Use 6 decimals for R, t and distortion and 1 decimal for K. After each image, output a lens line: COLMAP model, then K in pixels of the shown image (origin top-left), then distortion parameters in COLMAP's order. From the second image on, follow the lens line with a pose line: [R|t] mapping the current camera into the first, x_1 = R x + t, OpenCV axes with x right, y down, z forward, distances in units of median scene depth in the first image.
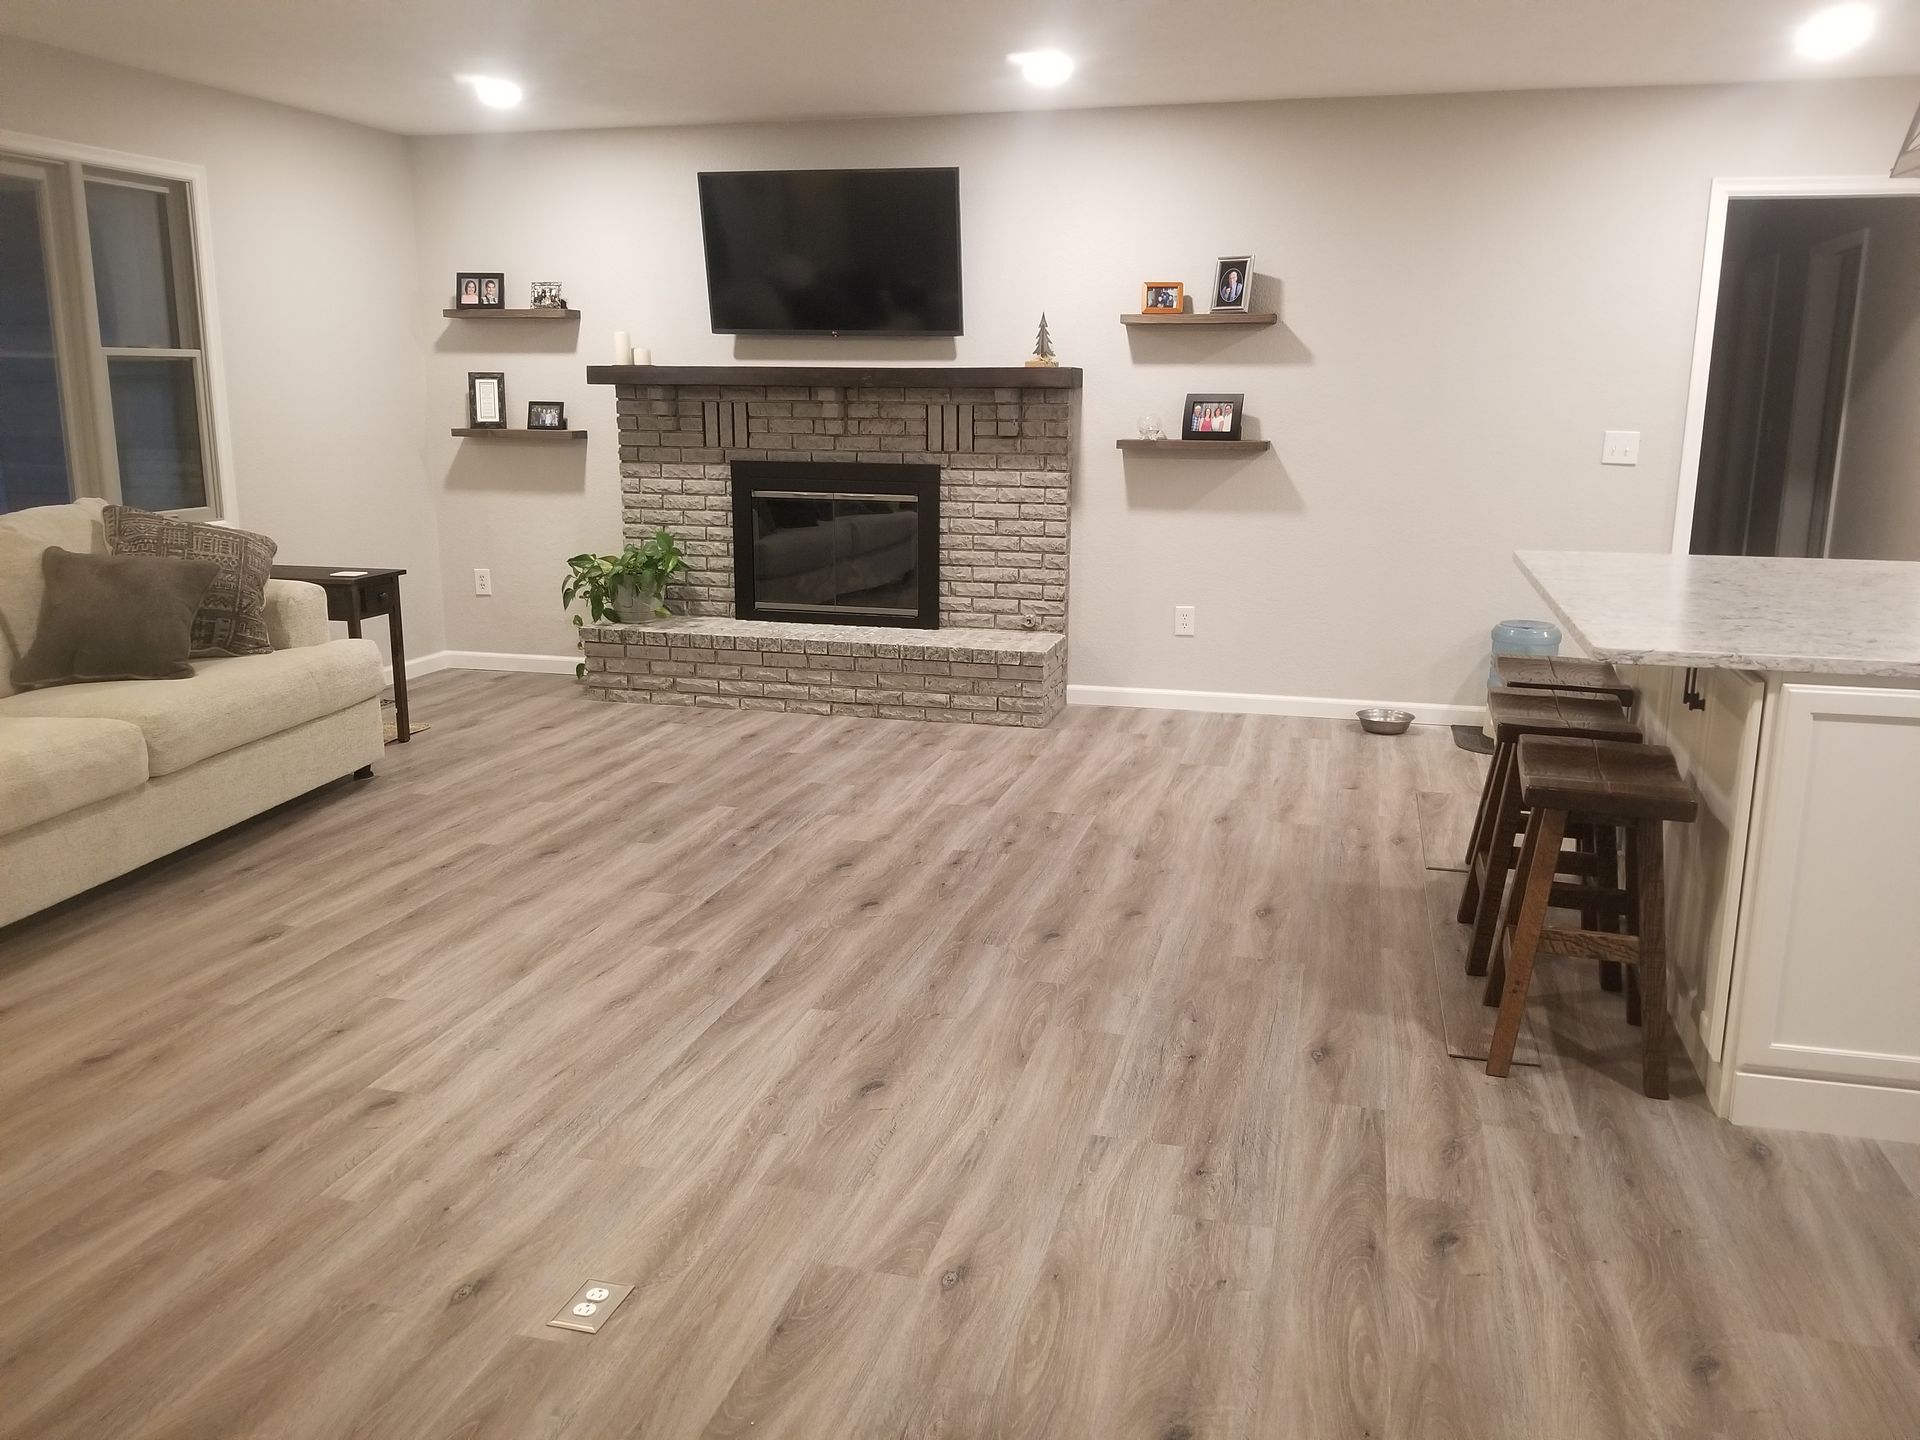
lens RADIAL K [[1516.4, 0, 961.7], [0, 1516.4, 724.2], [0, 0, 1]] dist [0.059183, -0.048150]
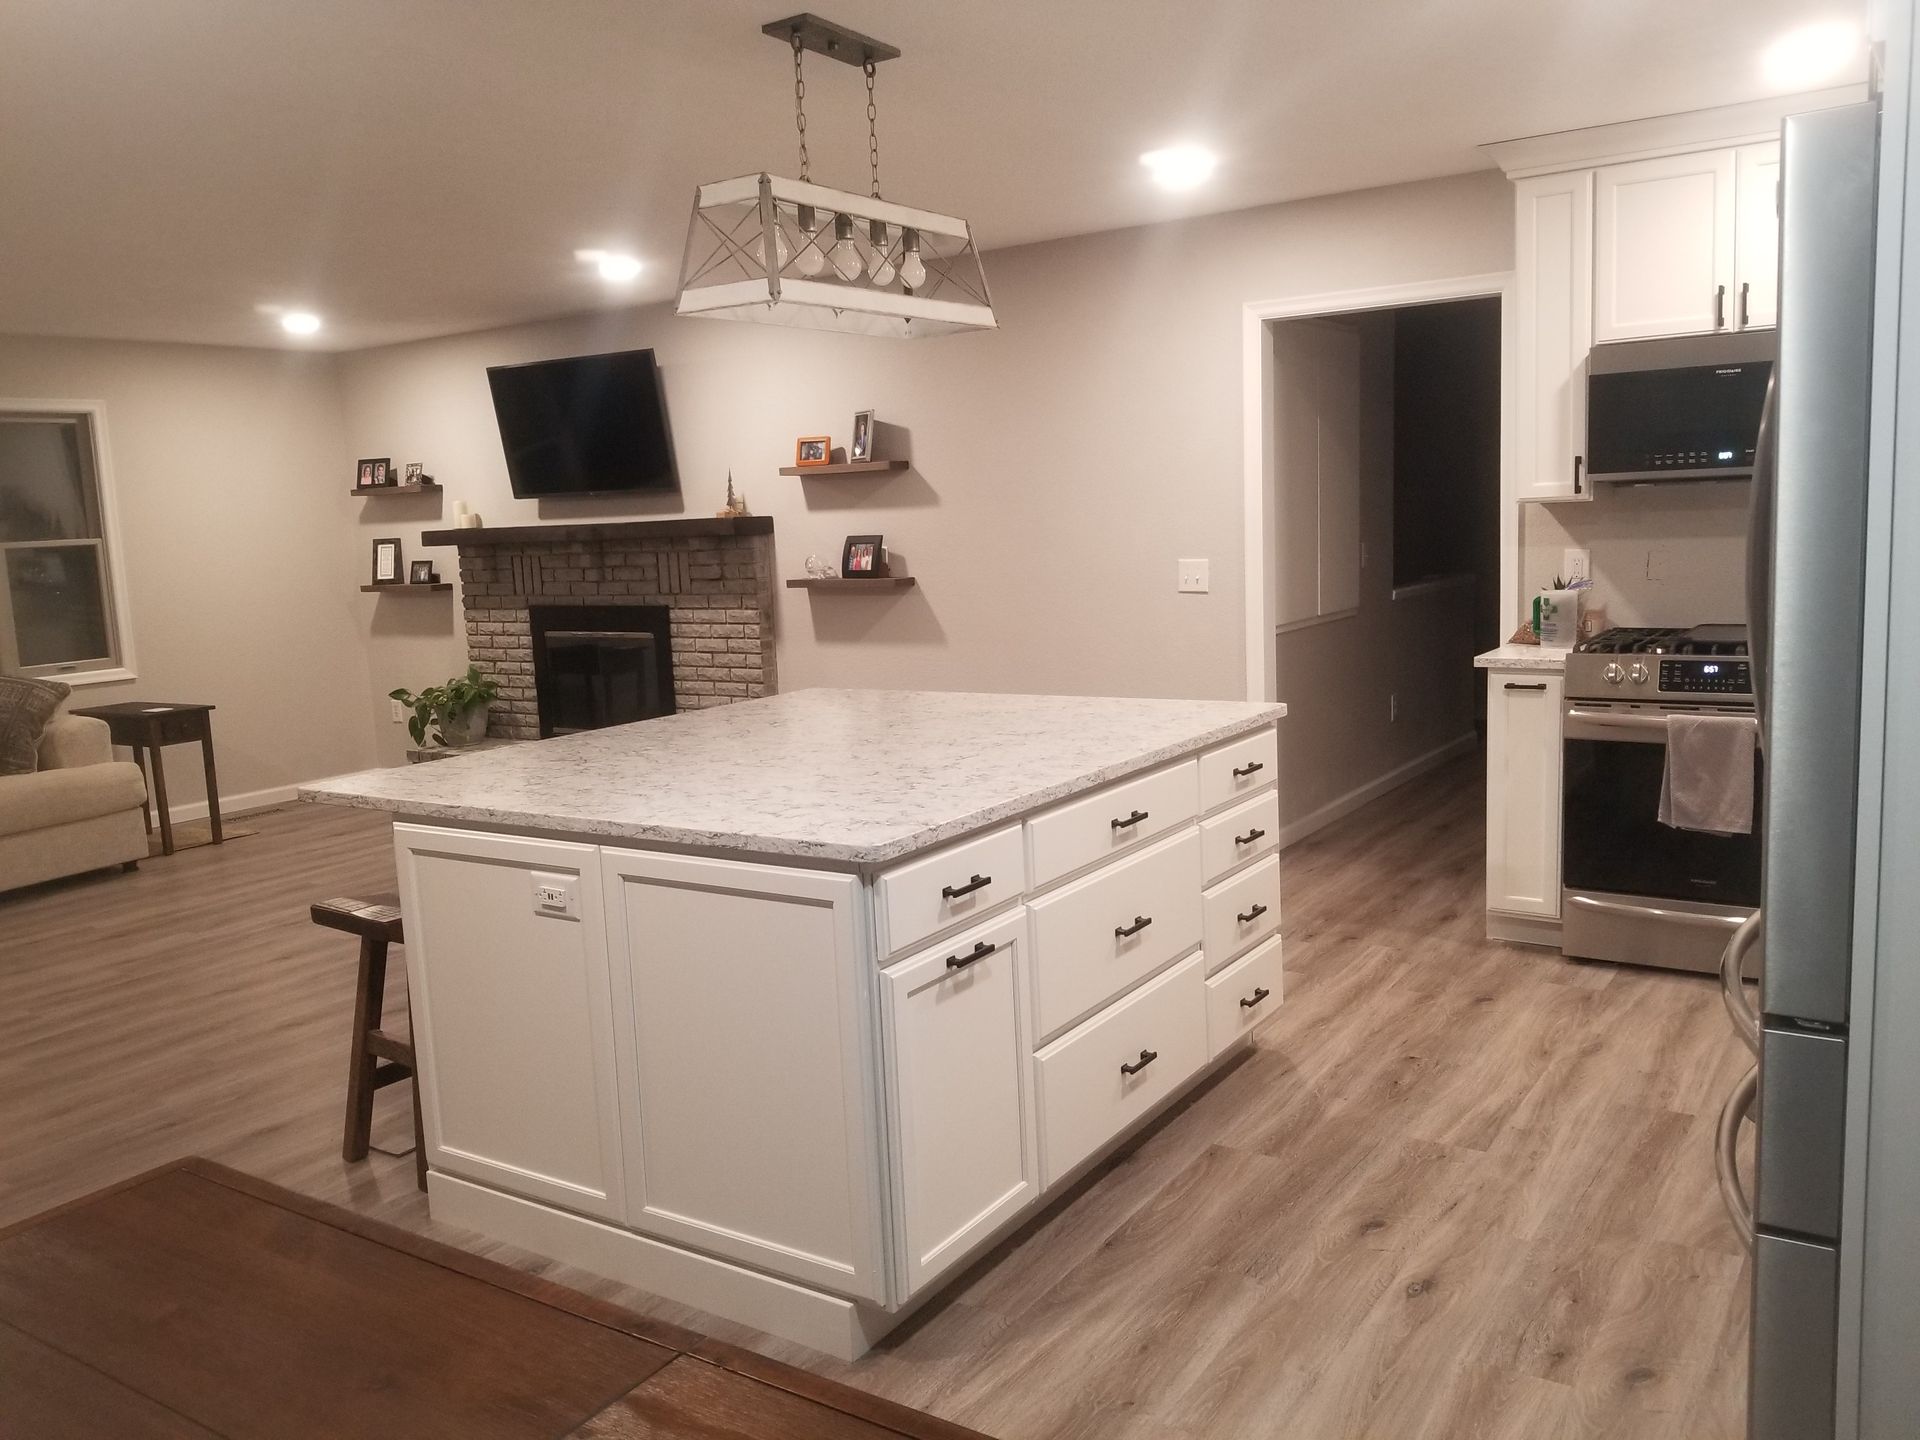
lens RADIAL K [[1516.4, 0, 953.9], [0, 1516.4, 713.0], [0, 0, 1]] dist [0.059183, -0.048150]
pose [[0.944341, -0.004381, -0.328939, 0.552059], [-0.021671, 0.996911, -0.075491, -0.011902], [0.328254, 0.078418, 0.941329, 0.021385]]
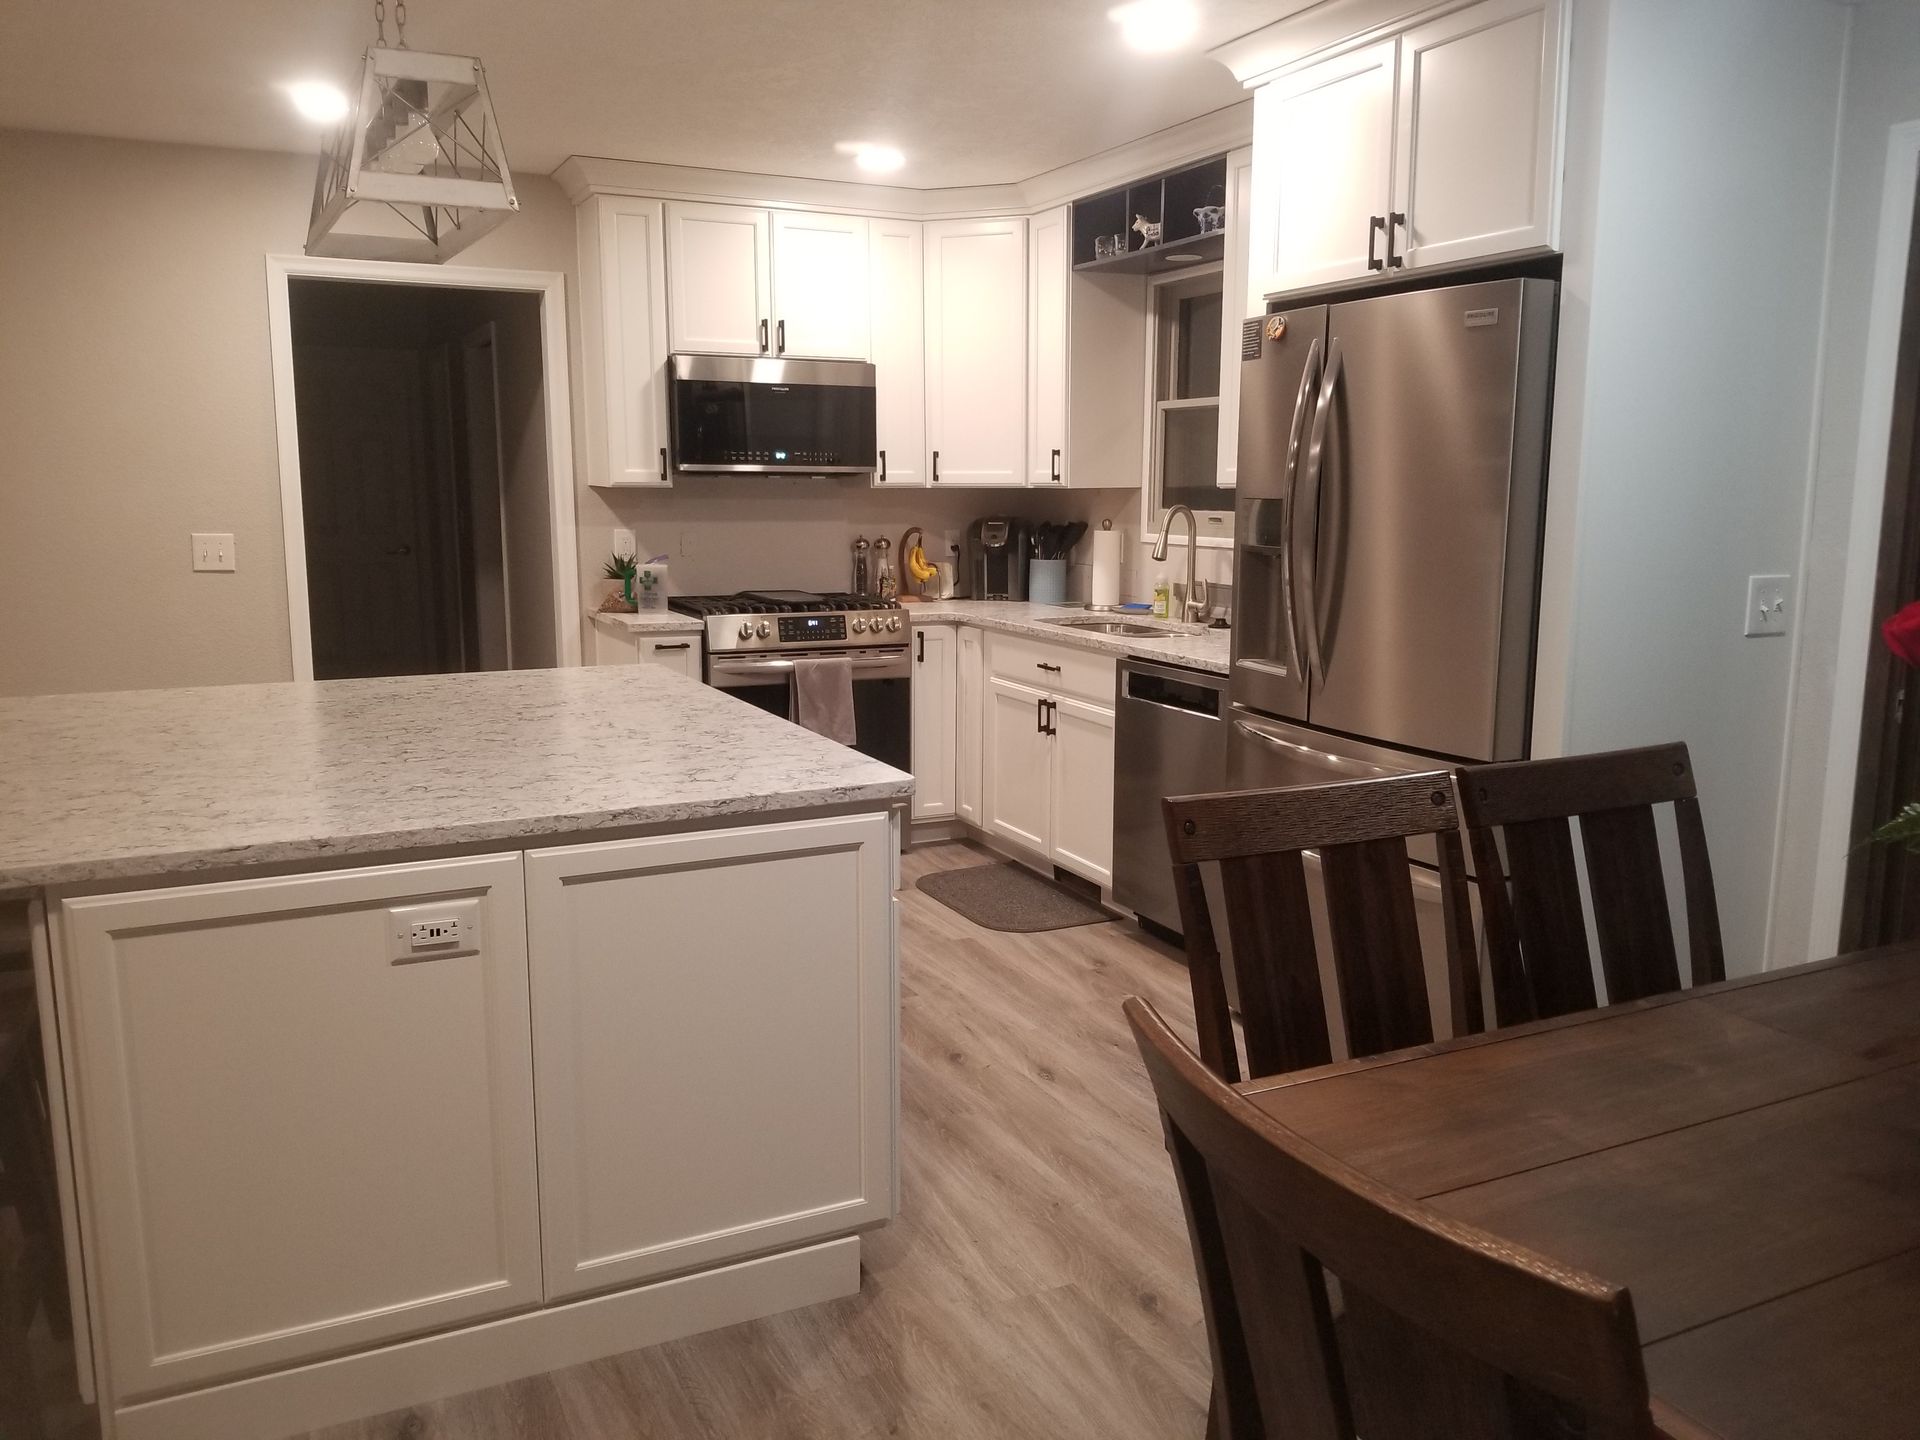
lens RADIAL K [[1516.4, 0, 971.2], [0, 1516.4, 728.8], [0, 0, 1]] dist [0.059183, -0.048150]
pose [[0.753382, -0.110720, 0.648195, 0.159315], [0.143198, 0.989691, 0.002616, -0.019043], [-0.641803, 0.090850, 0.761470, 0.057612]]
